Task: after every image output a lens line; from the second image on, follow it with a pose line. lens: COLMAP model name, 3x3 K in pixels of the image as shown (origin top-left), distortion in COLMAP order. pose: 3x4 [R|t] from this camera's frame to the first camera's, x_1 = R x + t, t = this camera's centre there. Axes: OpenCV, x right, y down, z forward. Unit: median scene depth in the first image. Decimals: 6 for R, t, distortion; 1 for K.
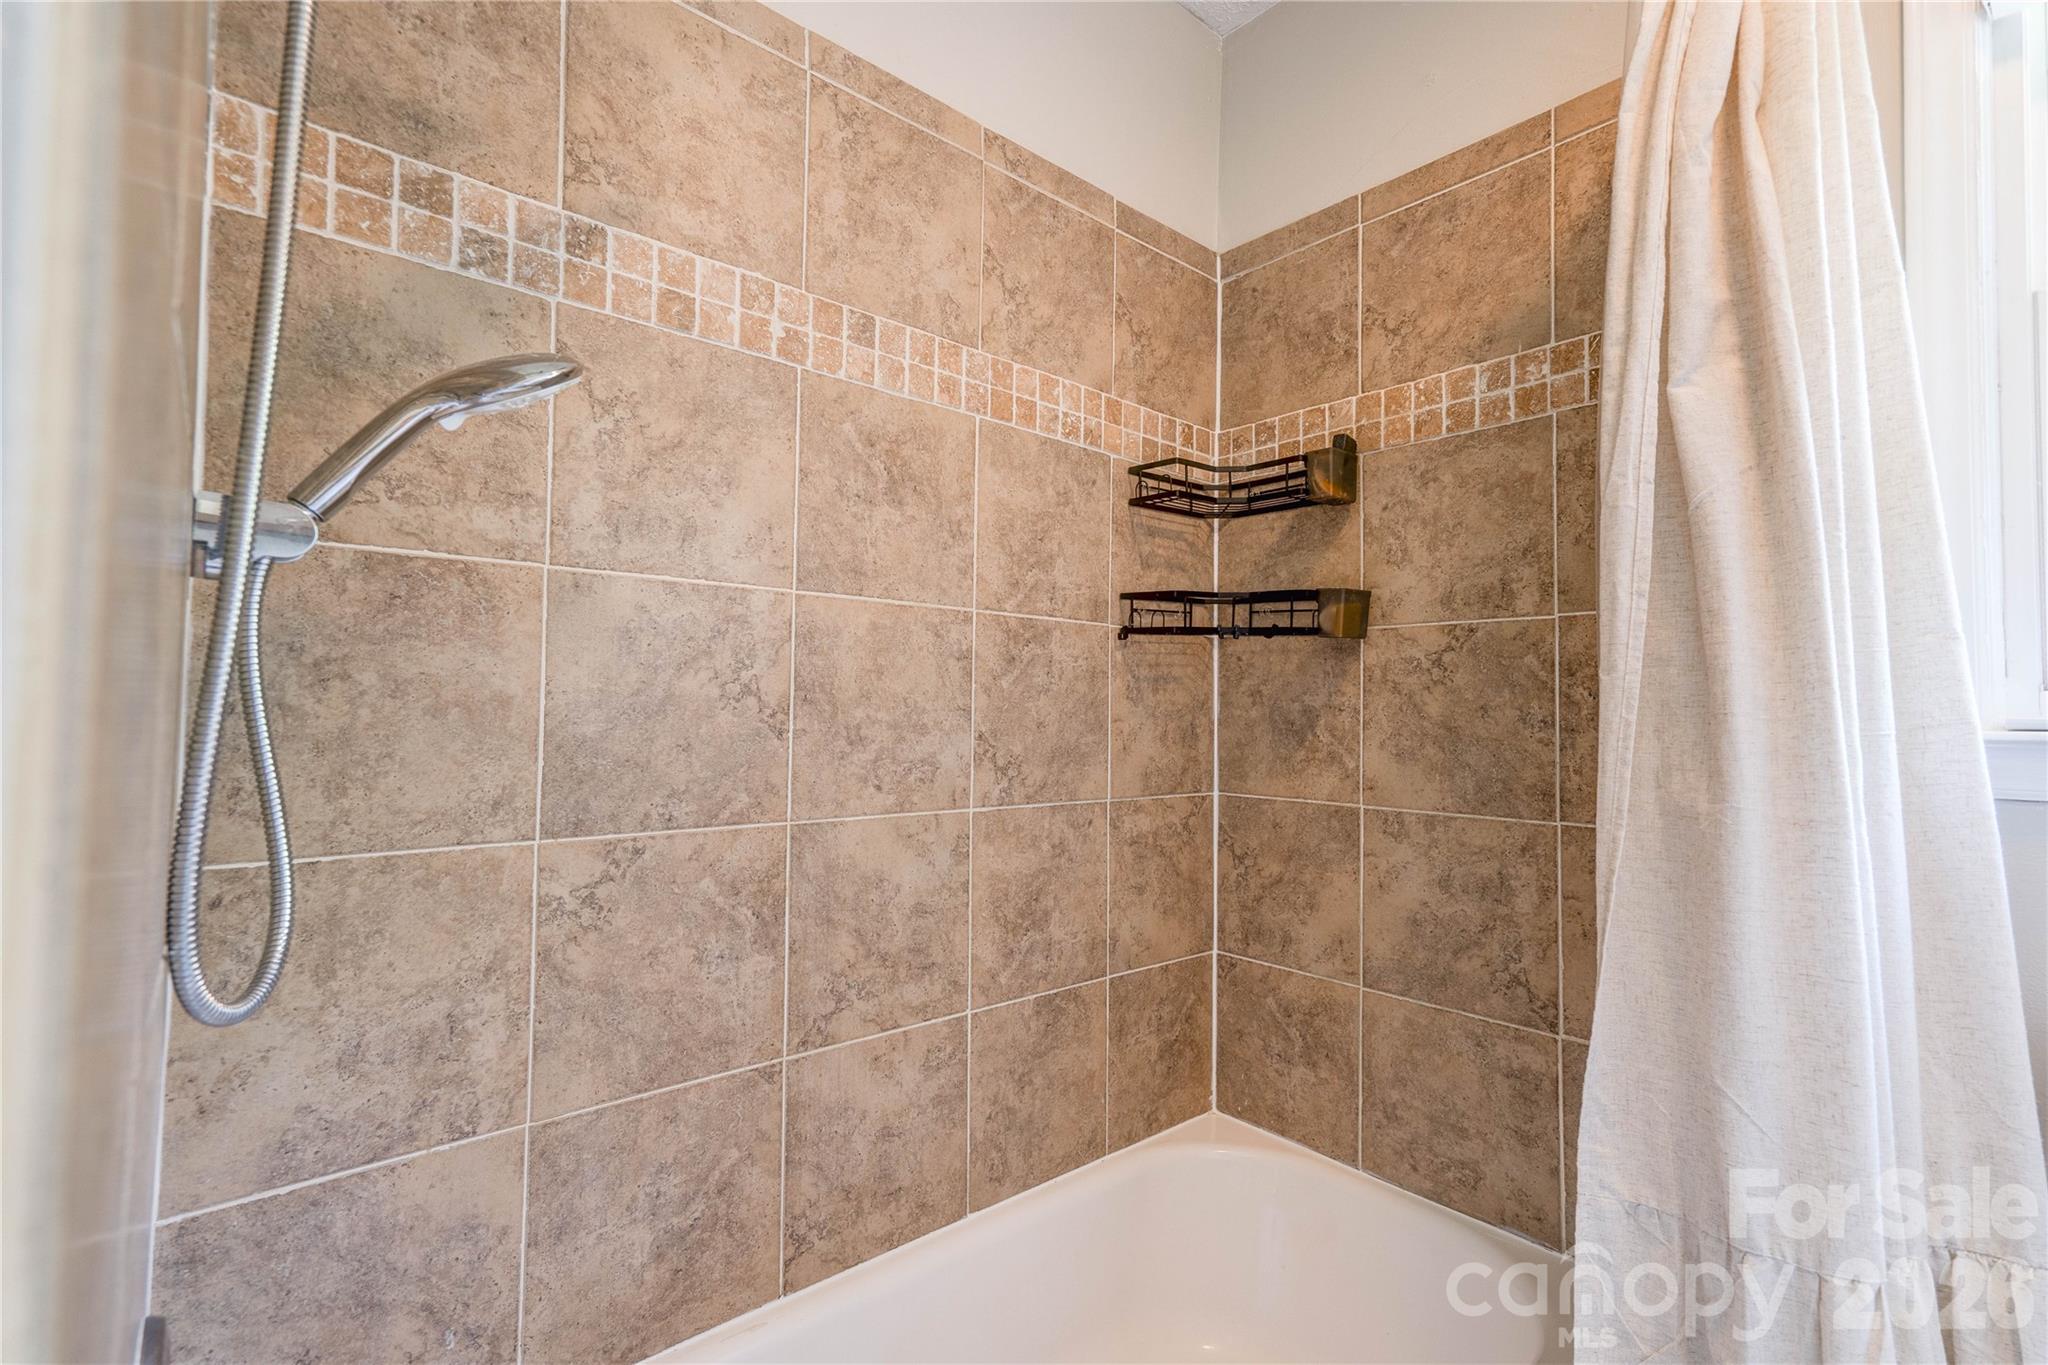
lens RADIAL K [[939.0, 0, 998.9], [0, 939.0, 677.1], [0, 0, 1]] dist [-0.001832, 0.007844]
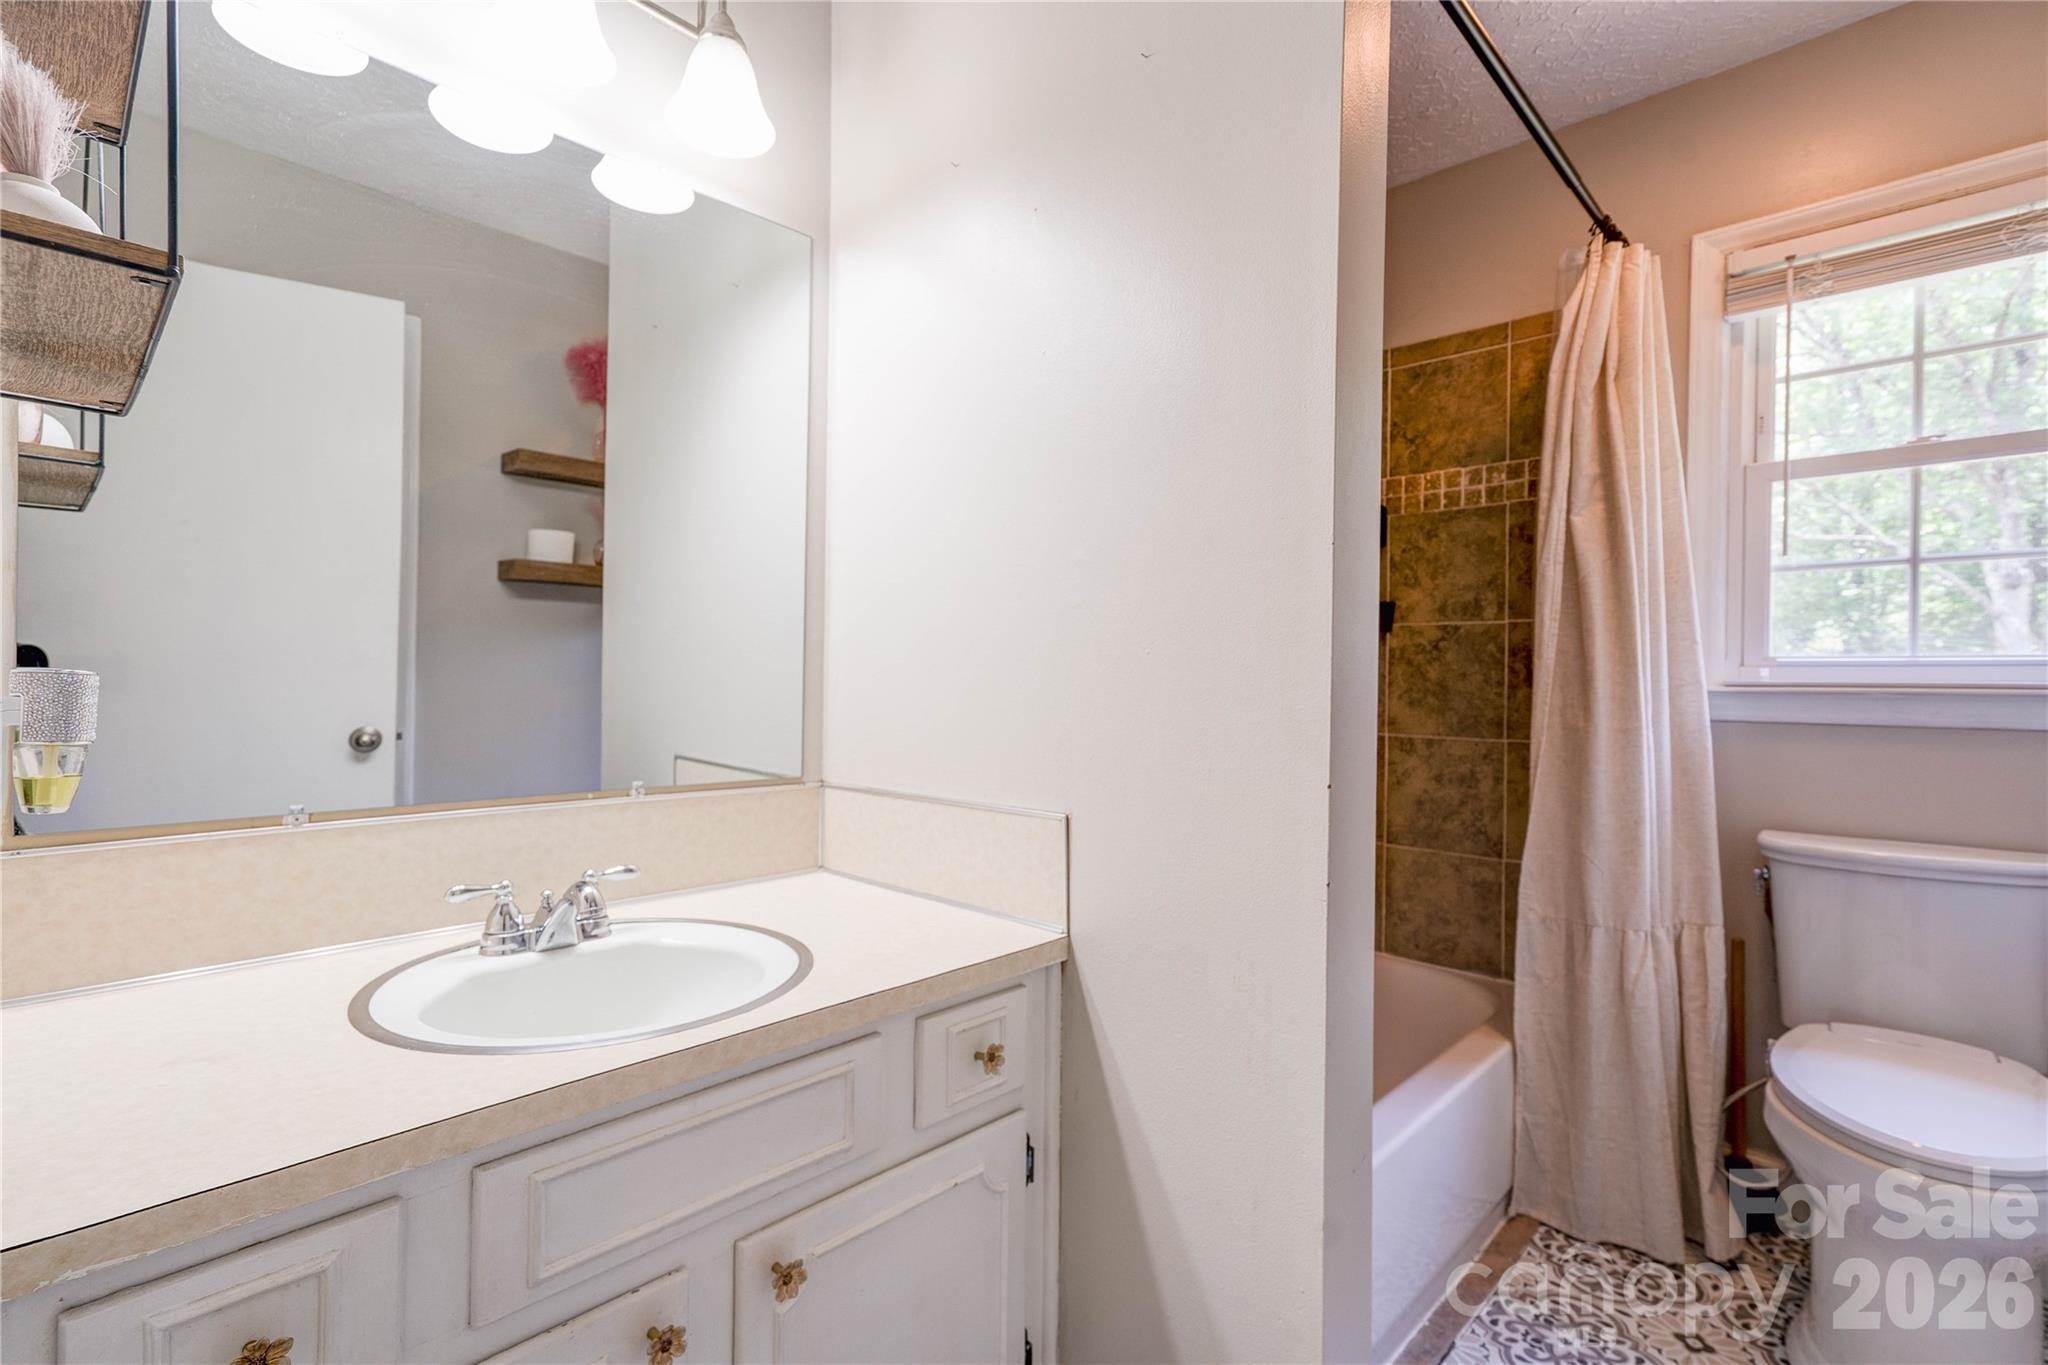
lens RADIAL K [[939.0, 0, 1012.8], [0, 939.0, 675.0], [0, 0, 1]] dist [-0.001832, 0.007844]
pose [[0.995923, -0.002557, 0.090169, -0.462460], [-0.001137, 0.999163, 0.040888, -0.035795], [-0.090198, -0.040823, 0.995087, -0.635476]]
